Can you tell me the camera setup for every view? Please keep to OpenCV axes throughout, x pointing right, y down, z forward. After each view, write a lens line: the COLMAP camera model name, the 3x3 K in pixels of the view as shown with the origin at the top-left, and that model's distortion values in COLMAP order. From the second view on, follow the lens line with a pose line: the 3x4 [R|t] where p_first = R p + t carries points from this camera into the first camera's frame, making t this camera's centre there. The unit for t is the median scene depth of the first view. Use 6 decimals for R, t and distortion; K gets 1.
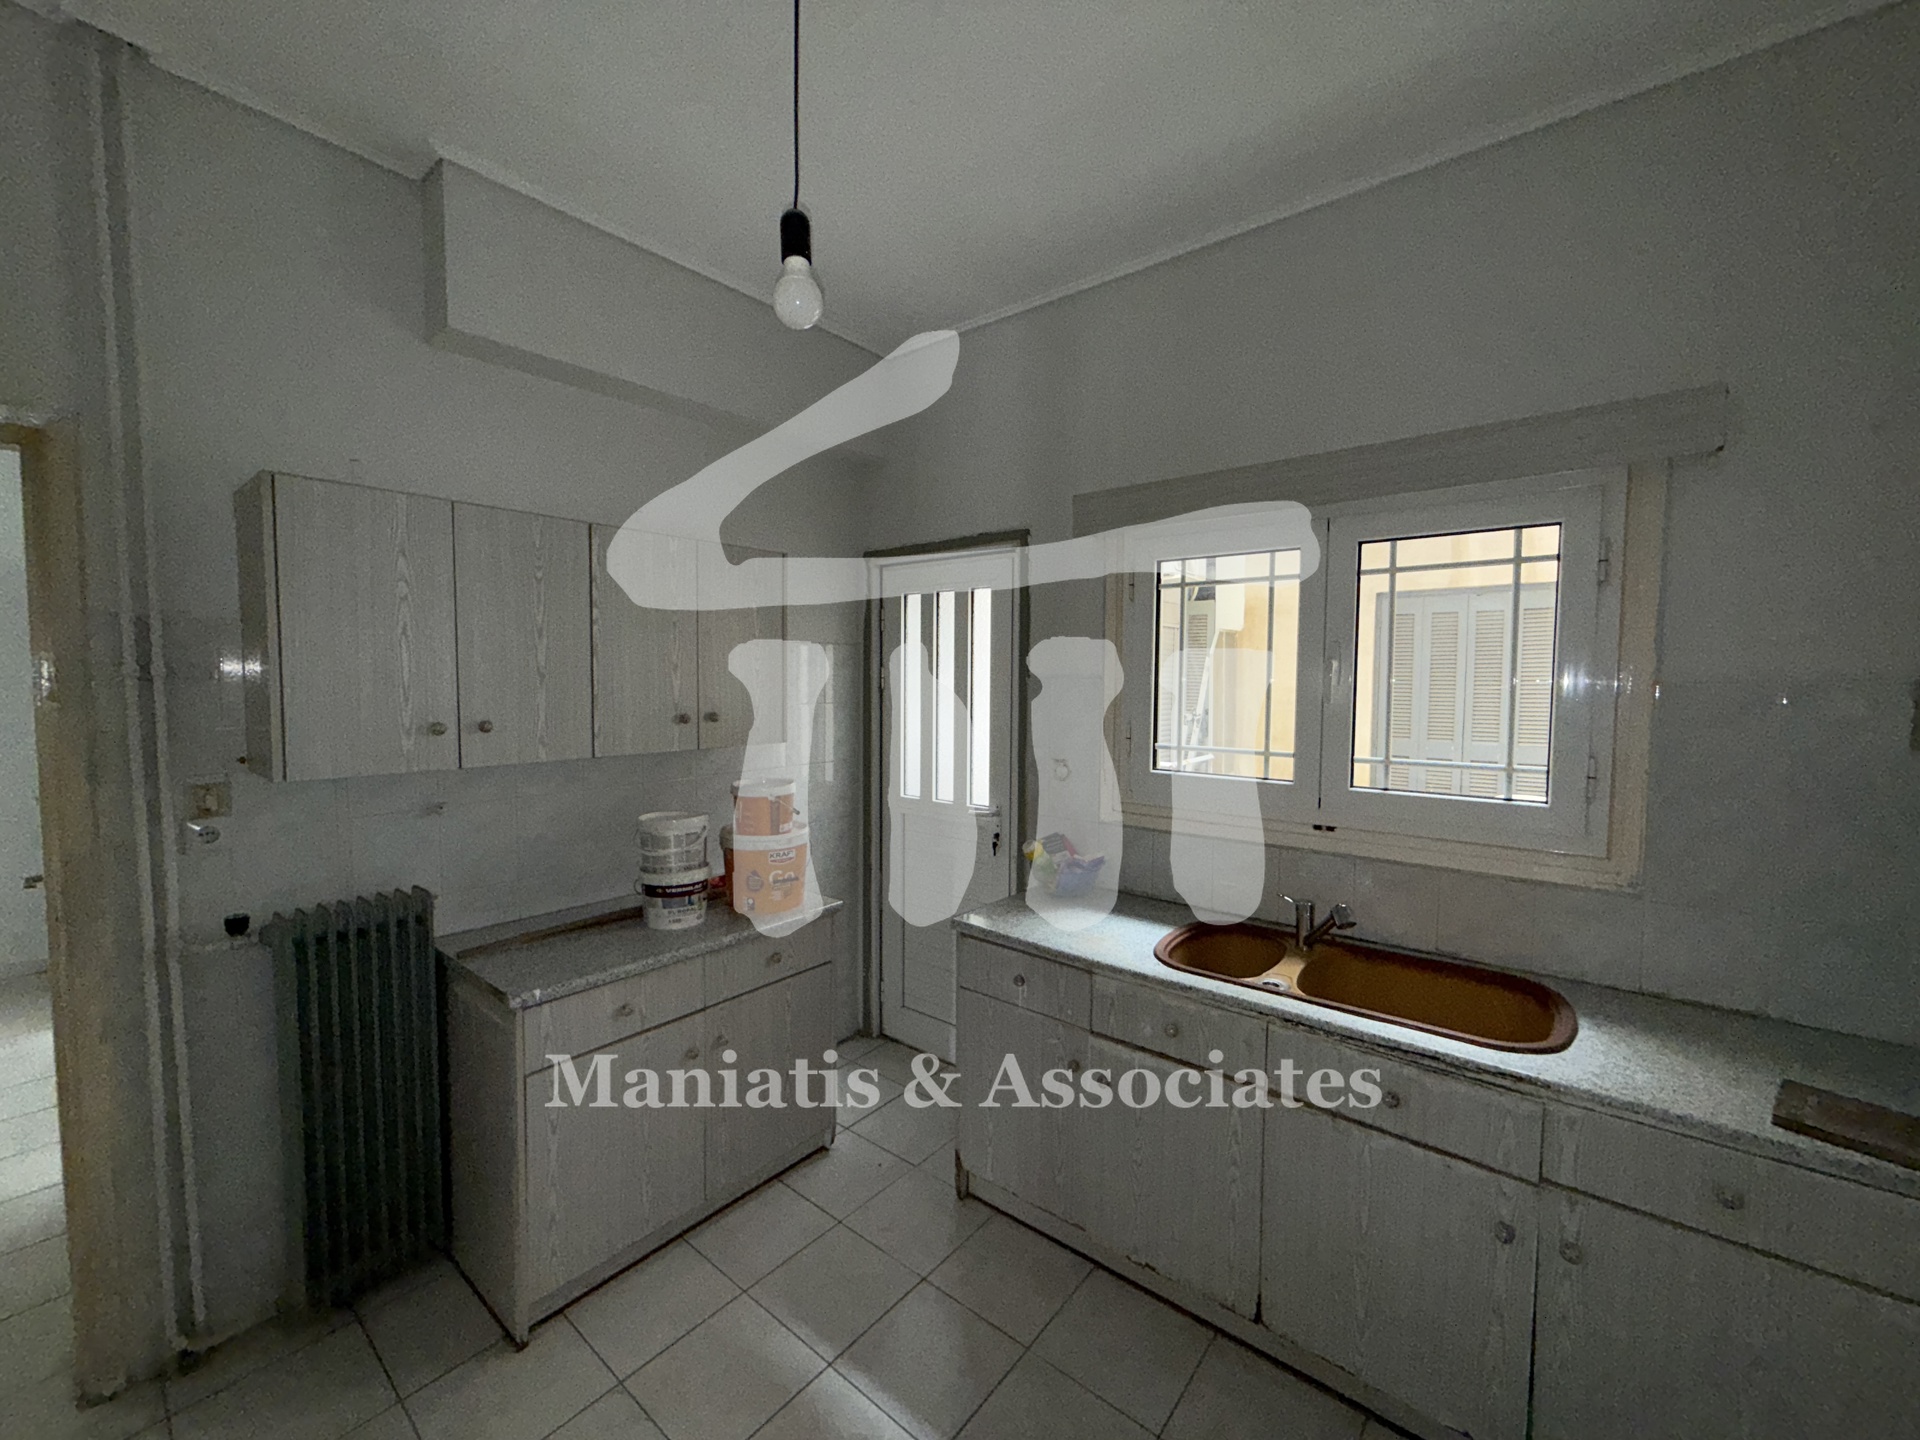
lens RADIAL K [[762.4, 0, 958.0], [0, 762.4, 718.8], [0, 0, 1]] dist [-0.001923, 0.000124]
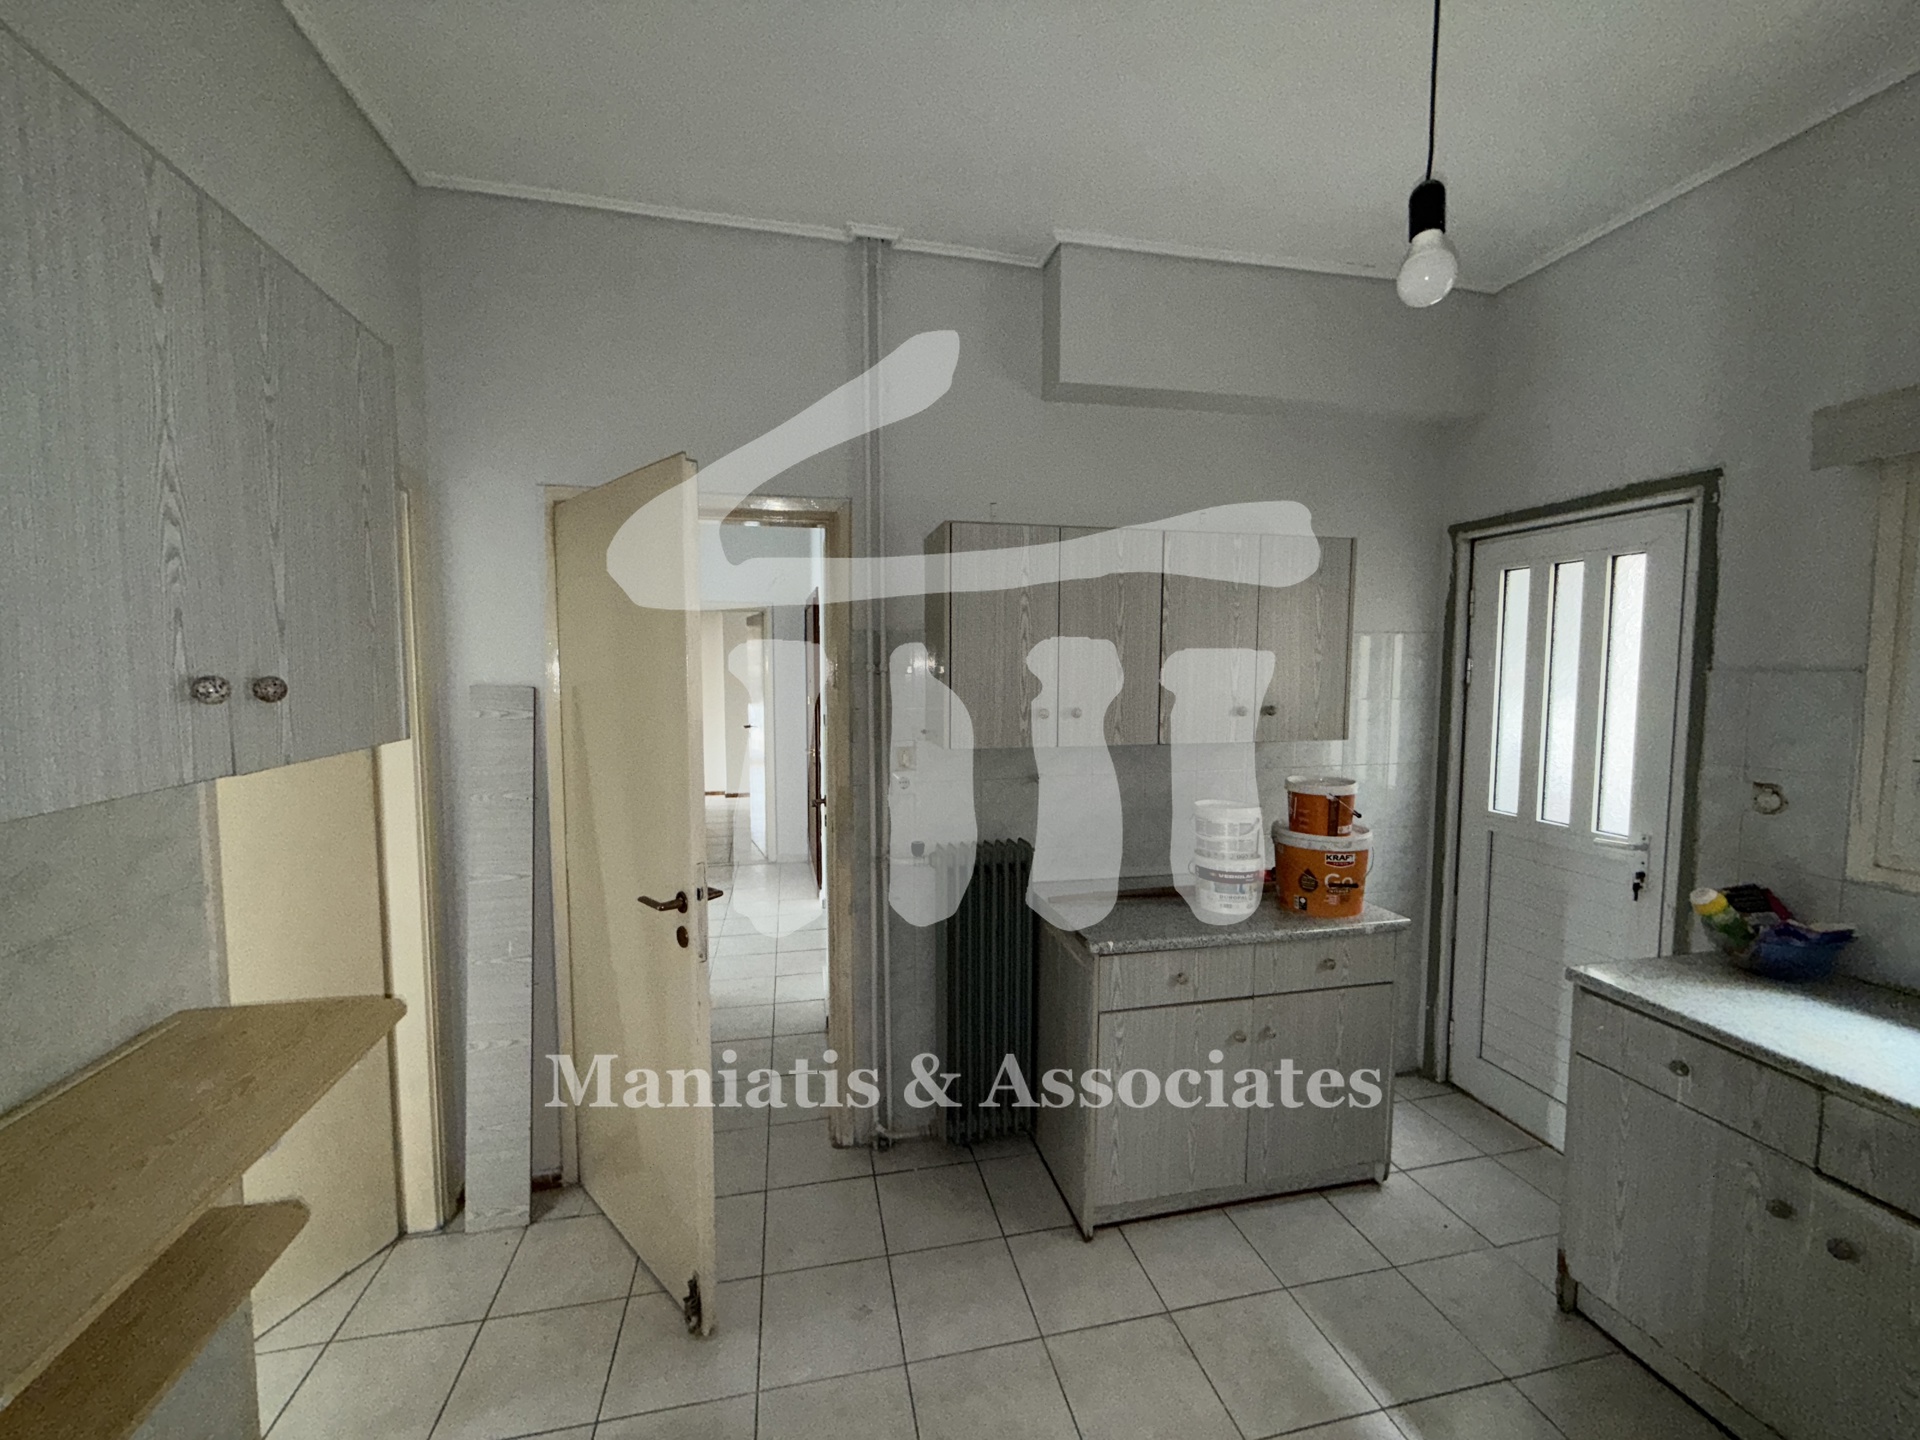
lens RADIAL K [[762.4, 0, 952.4], [0, 762.4, 718.6], [0, 0, 1]] dist [-0.001923, 0.000124]
pose [[0.782727, 0.036628, -0.621286, -0.028036], [-0.030207, 0.999326, 0.020859, -0.000157], [0.621632, 0.002441, 0.783306, -0.048700]]
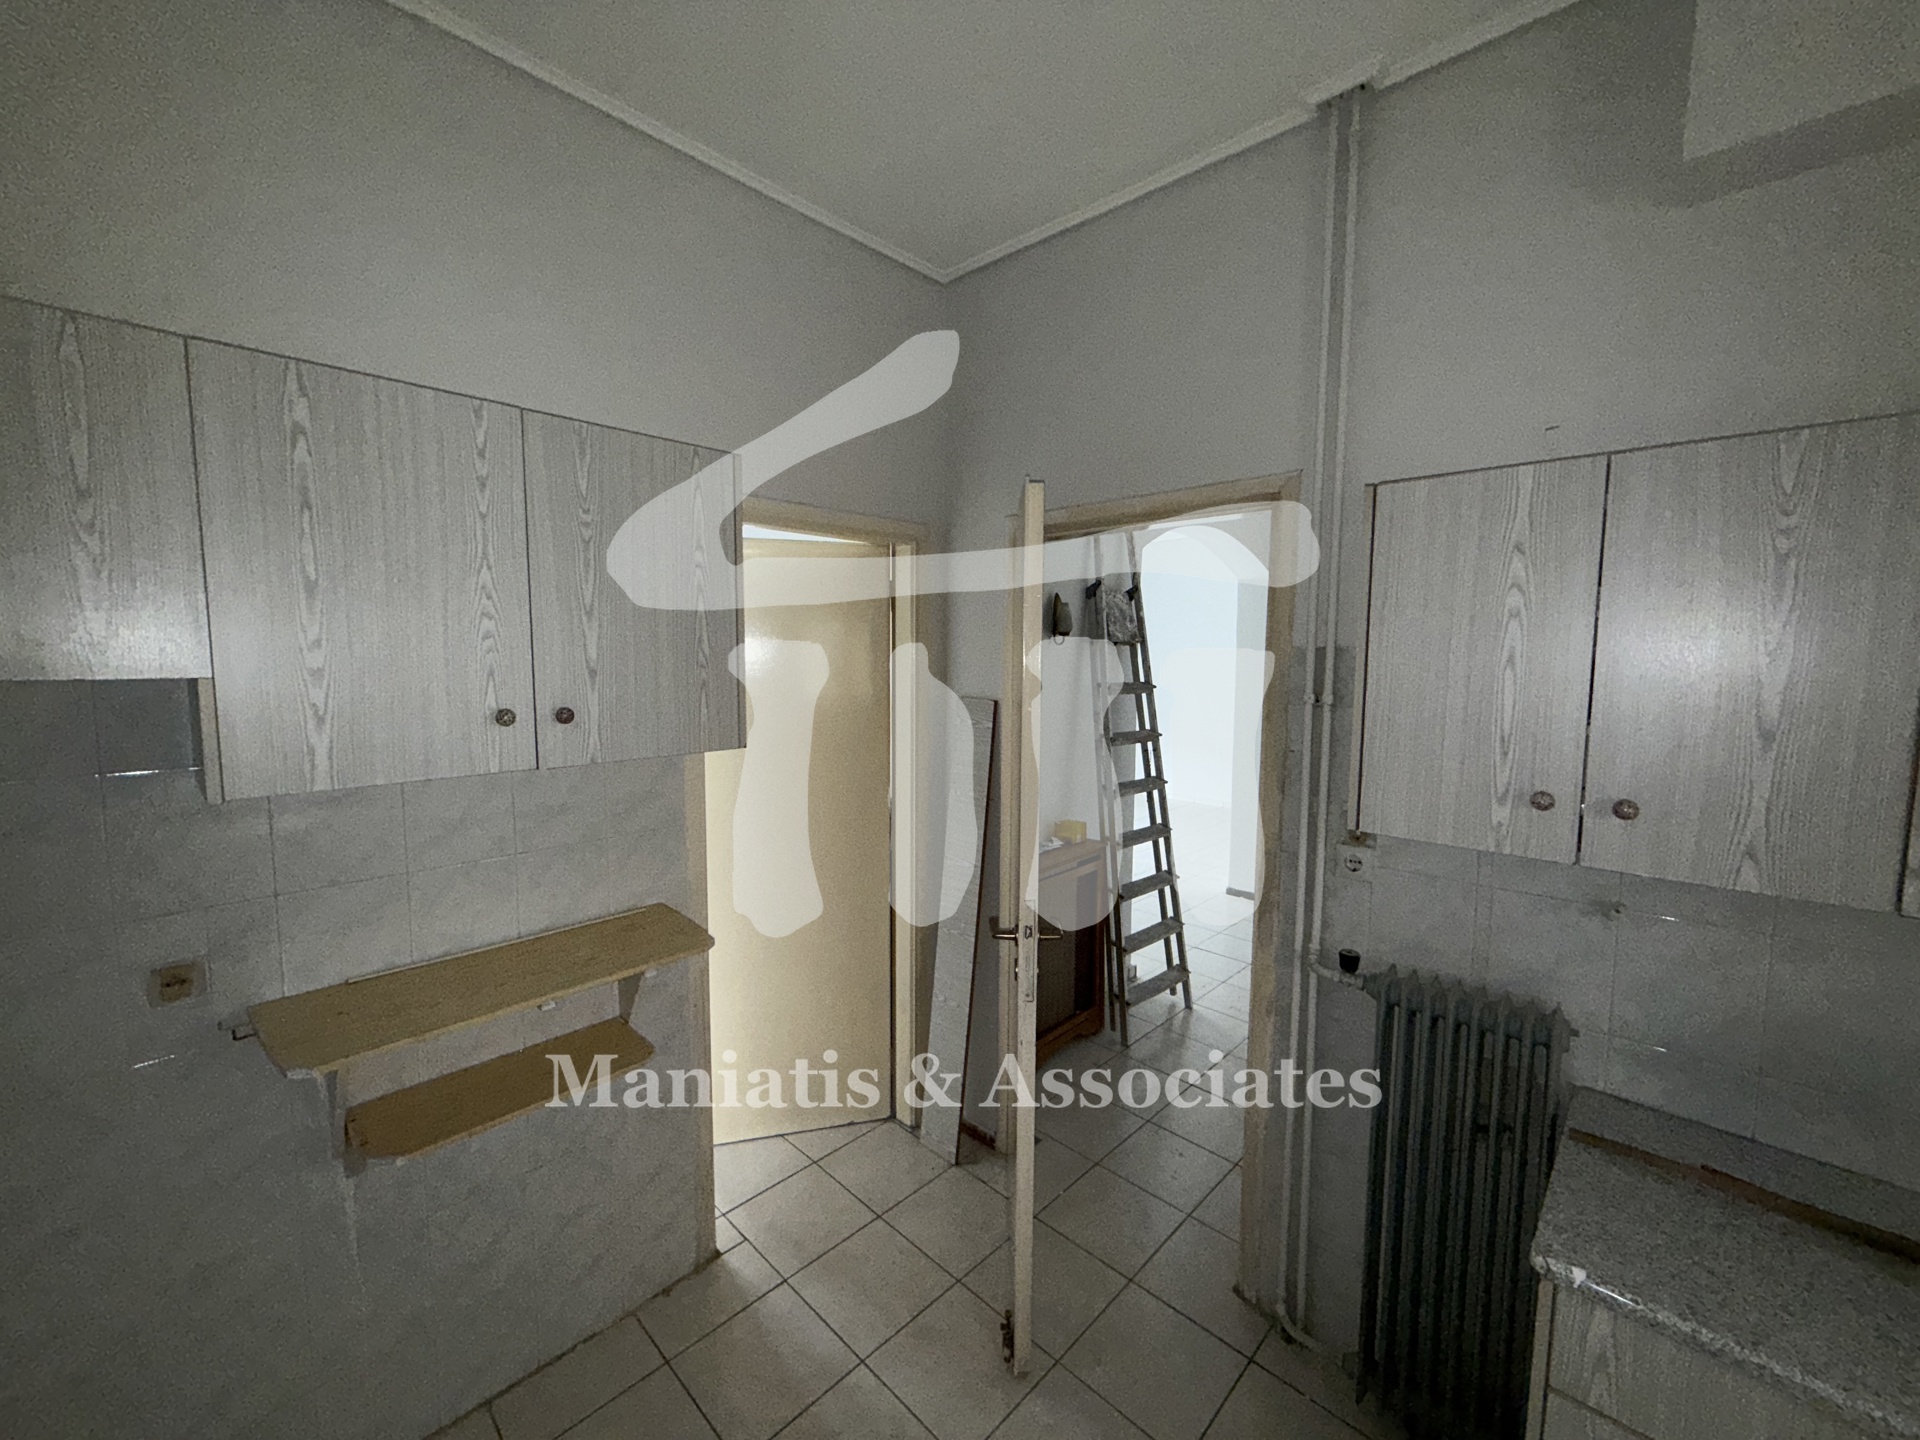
lens RADIAL K [[762.4, 0, 955.6], [0, 762.4, 718.8], [0, 0, 1]] dist [-0.001923, 0.000124]
pose [[-0.091506, 0.080450, -0.992549, 0.033763], [-0.063444, 0.994235, 0.086435, -0.073576], [0.993781, 0.070881, -0.085874, 0.455004]]
